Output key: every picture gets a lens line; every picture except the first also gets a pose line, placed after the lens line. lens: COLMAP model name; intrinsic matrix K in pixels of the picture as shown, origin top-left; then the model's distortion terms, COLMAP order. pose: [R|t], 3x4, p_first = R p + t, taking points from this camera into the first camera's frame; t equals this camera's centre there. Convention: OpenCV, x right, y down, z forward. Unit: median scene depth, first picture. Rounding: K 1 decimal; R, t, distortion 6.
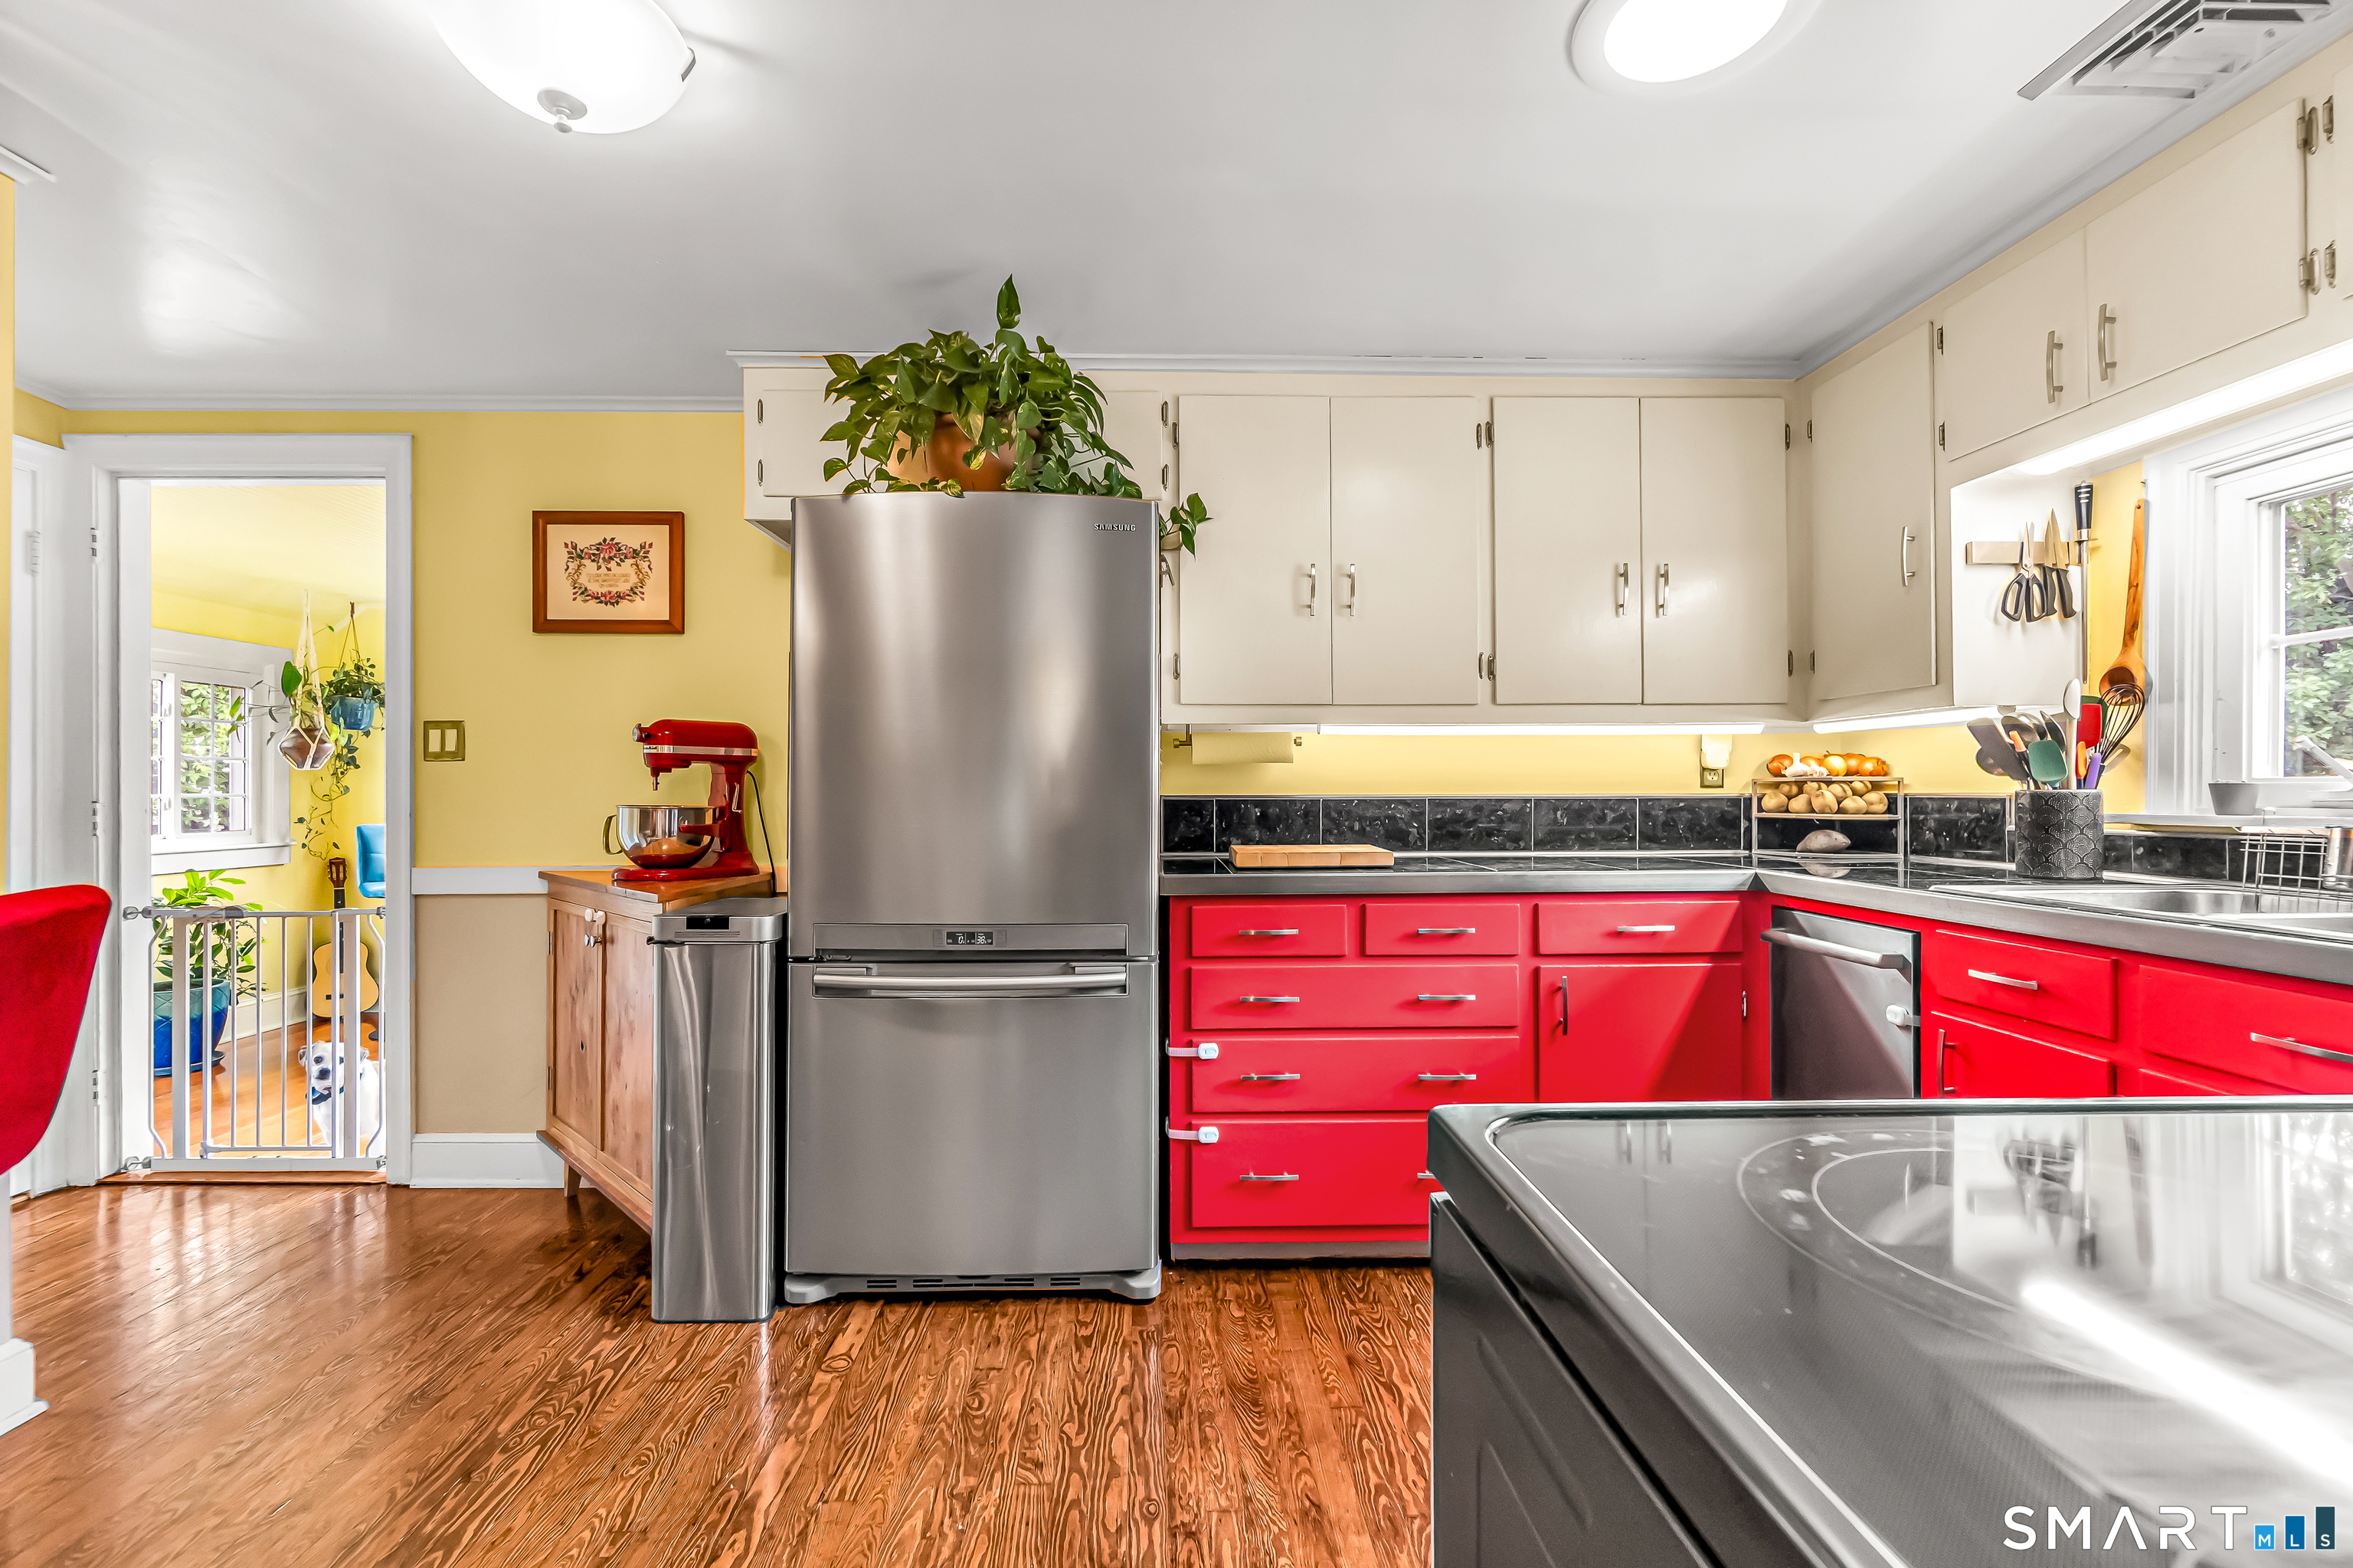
lens RADIAL K [[1018.4, 0, 1176.5], [0, 1018.4, 784.0], [0, 0, 1]] dist [-0.000742, 0.000043]
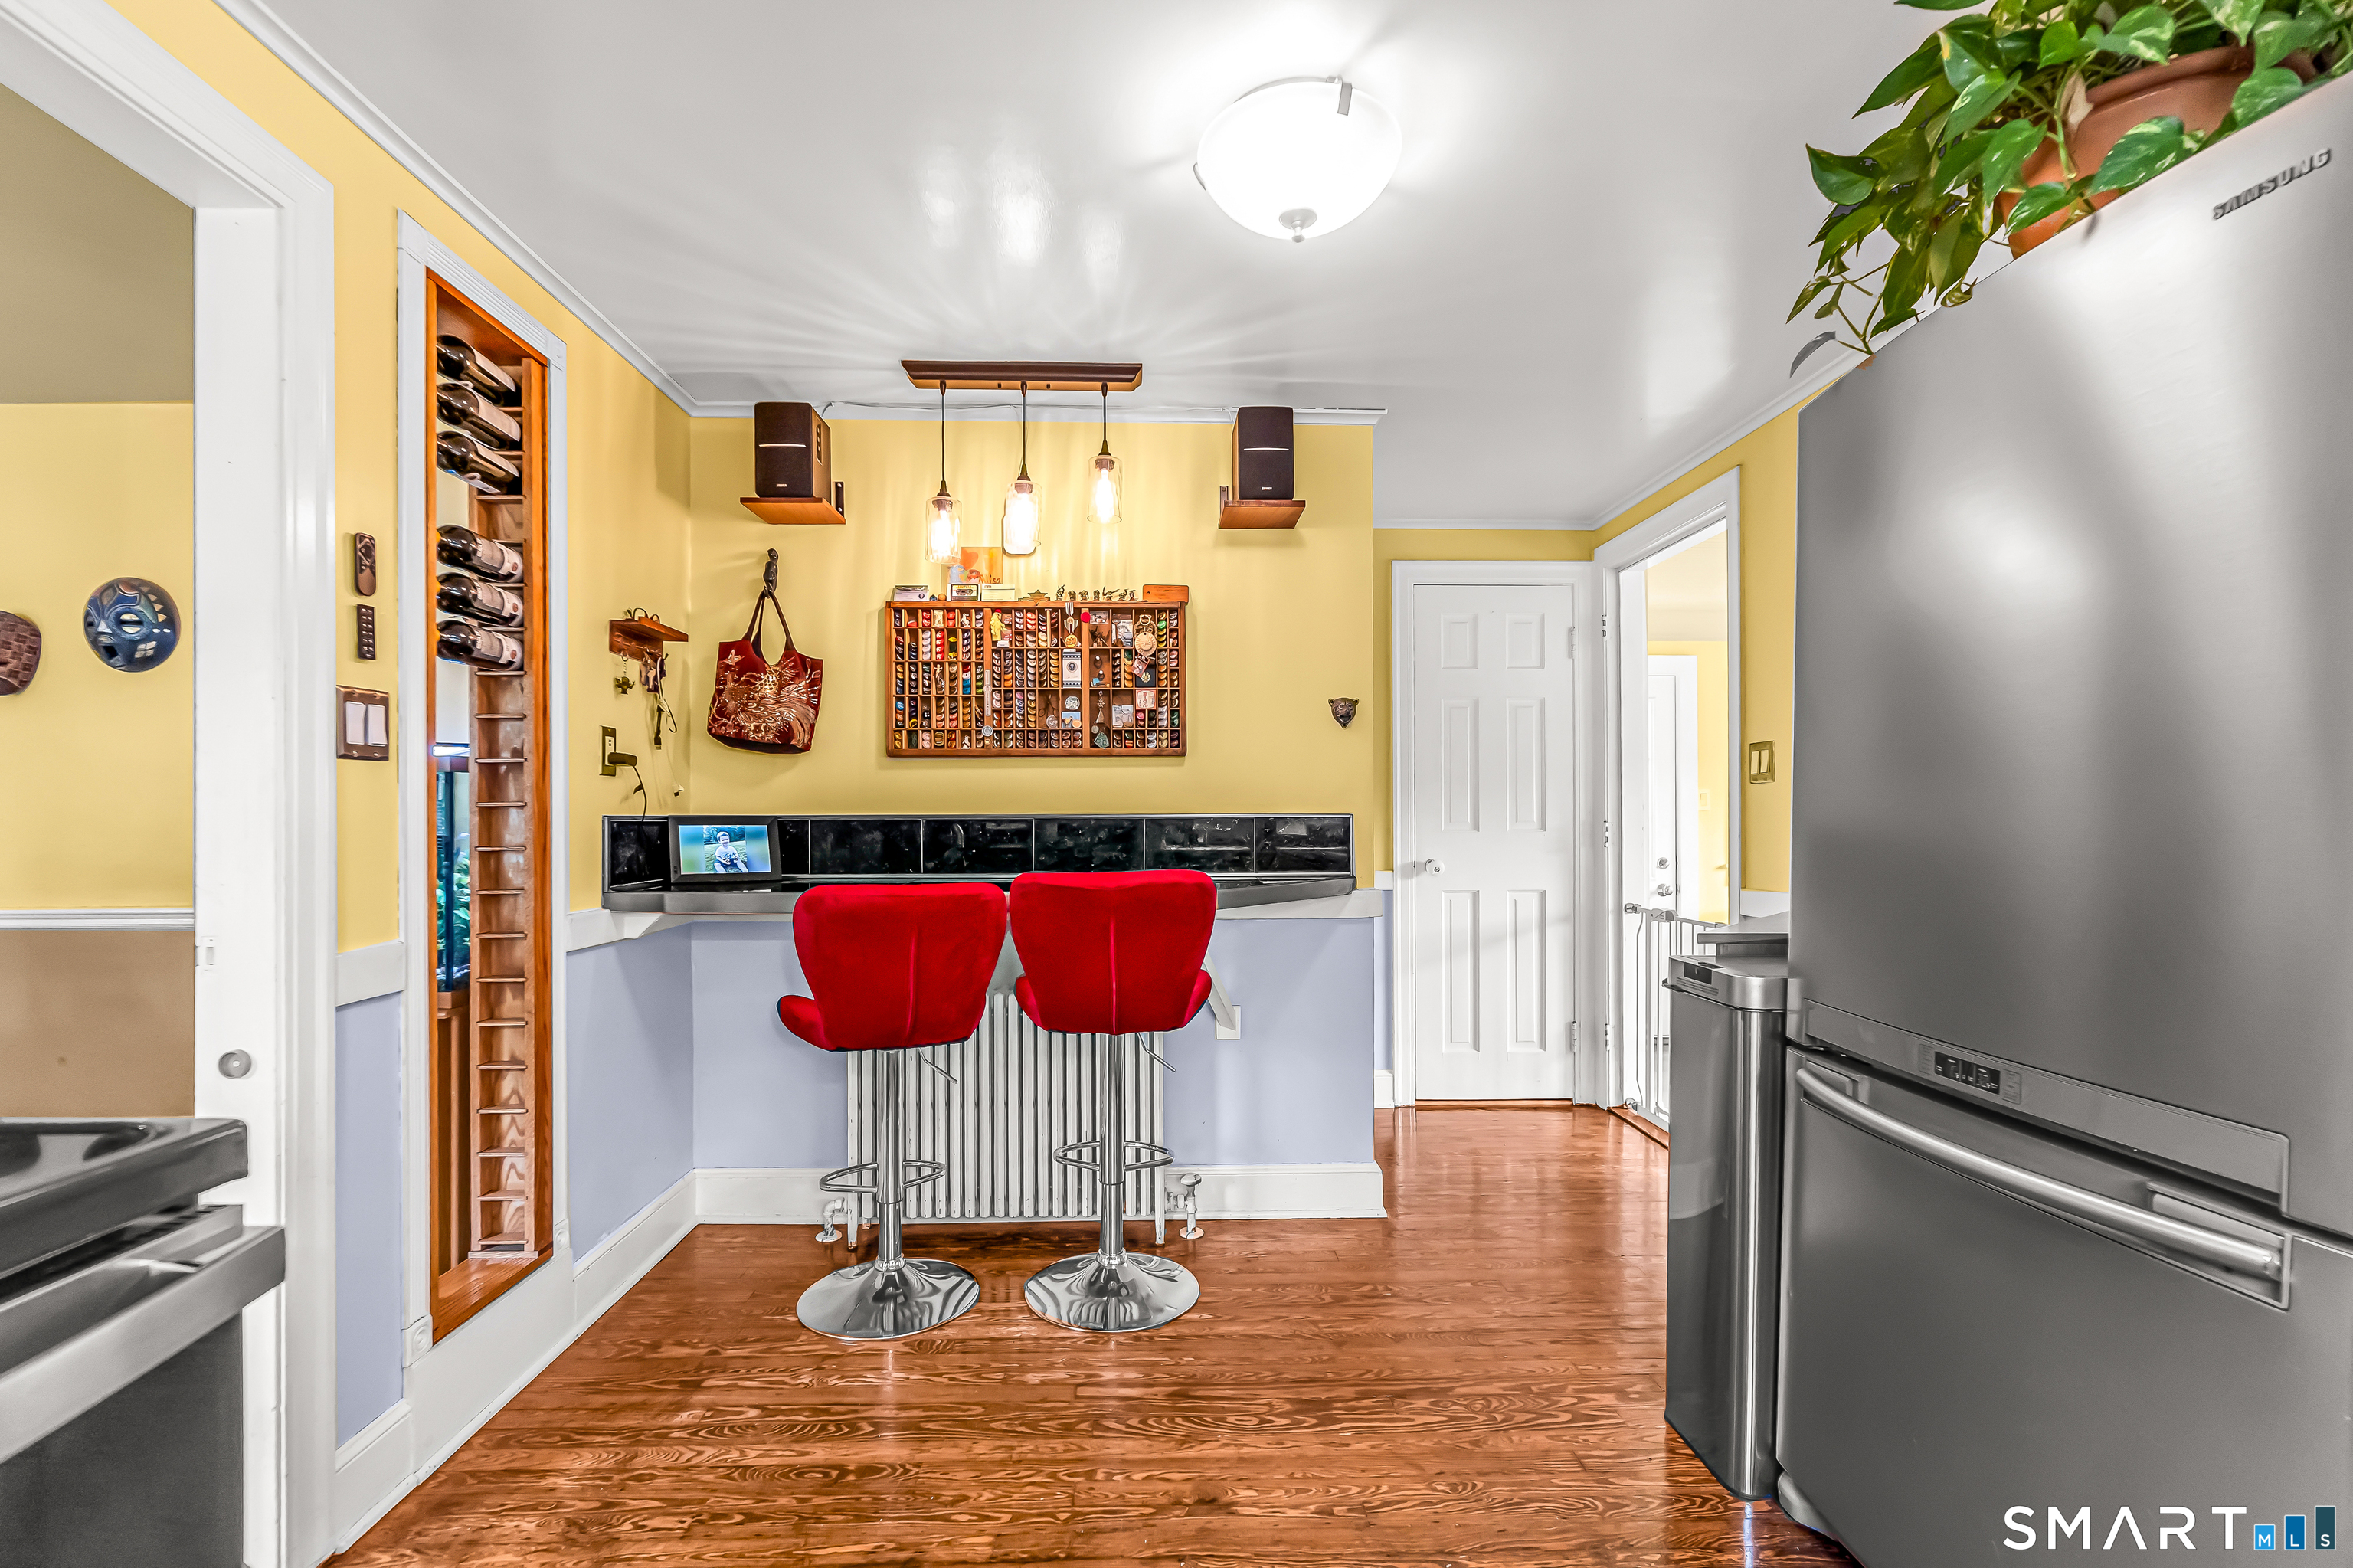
lens RADIAL K [[1039.4, 0, 1162.7], [0, 1039.4, 810.7], [0, 0, 1]] dist [-0.000474, -0.000170]
pose [[0.004333, -0.001418, -0.999990, 0.355913], [0.006886, 0.999975, -0.001388, 0.002465], [0.999967, -0.006880, 0.004343, 0.519325]]
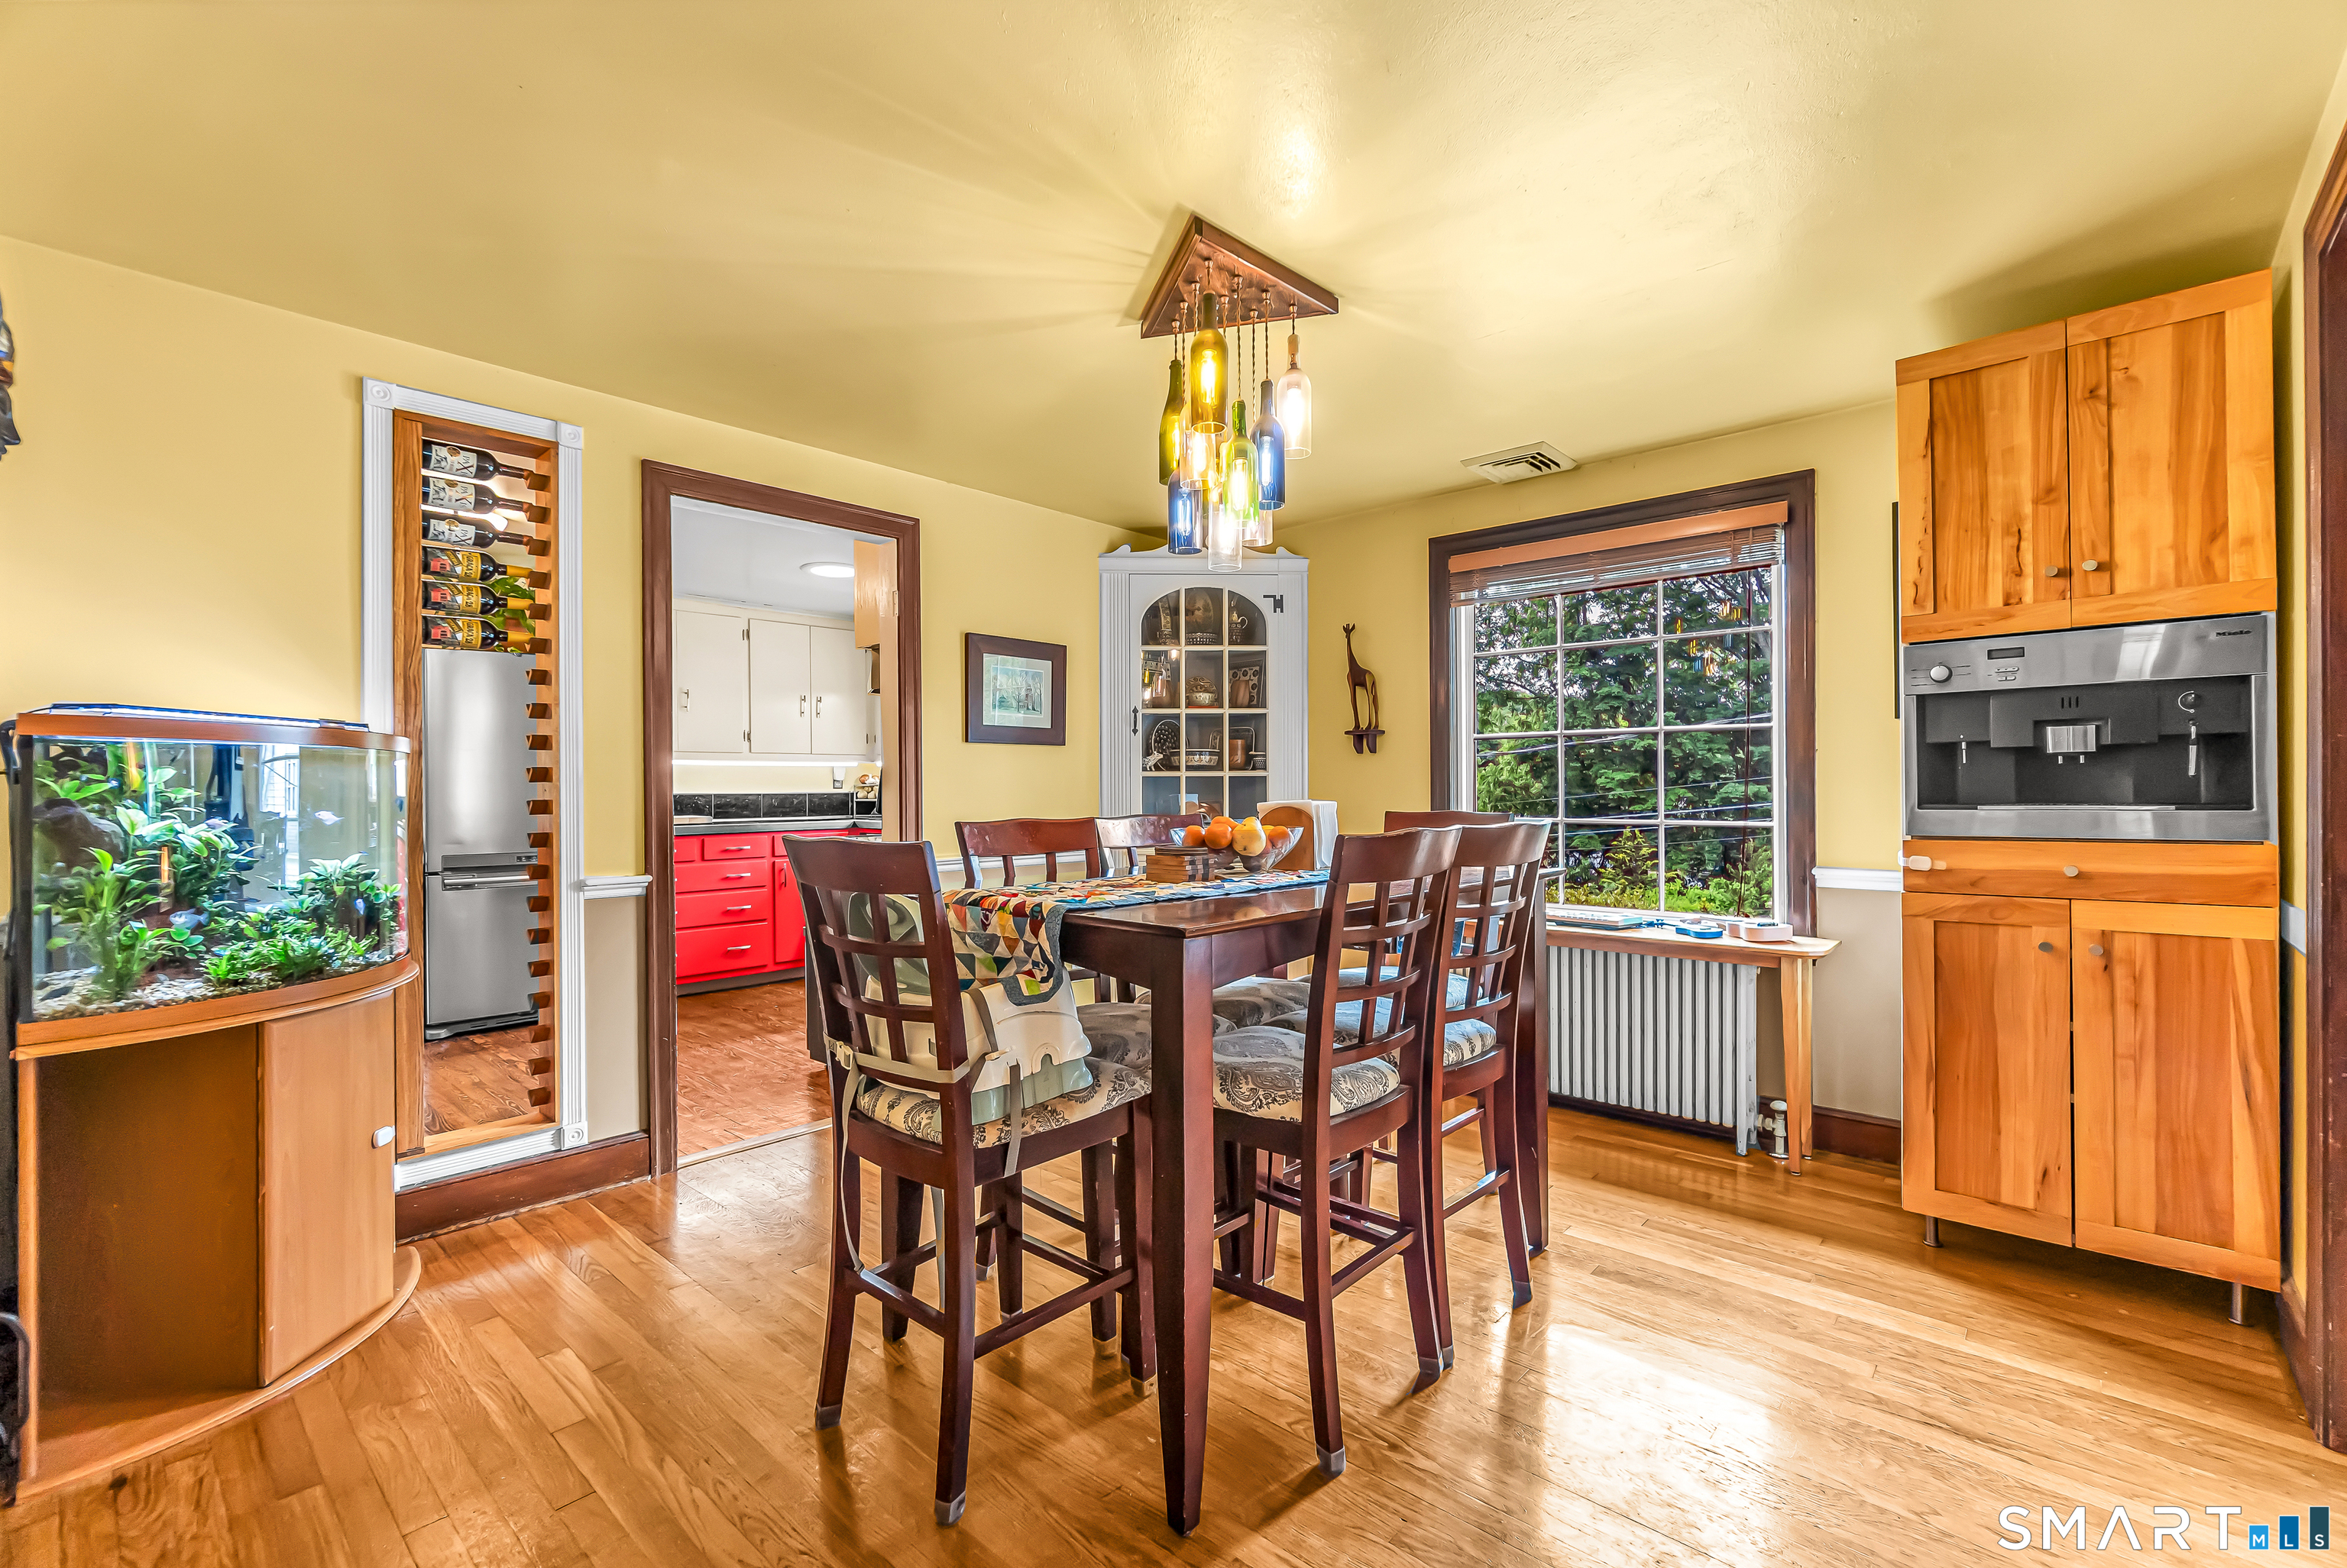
lens RADIAL K [[1015.6, 0, 1173.5], [0, 1015.6, 784.0], [0, 0, 1]] dist [-0.000742, 0.000043]
pose [[0.684377, -0.001848, 0.729126, -0.791195], [-0.000269, 0.999996, 0.002787, -0.016448], [-0.729128, -0.002103, 0.684374, -1.416271]]
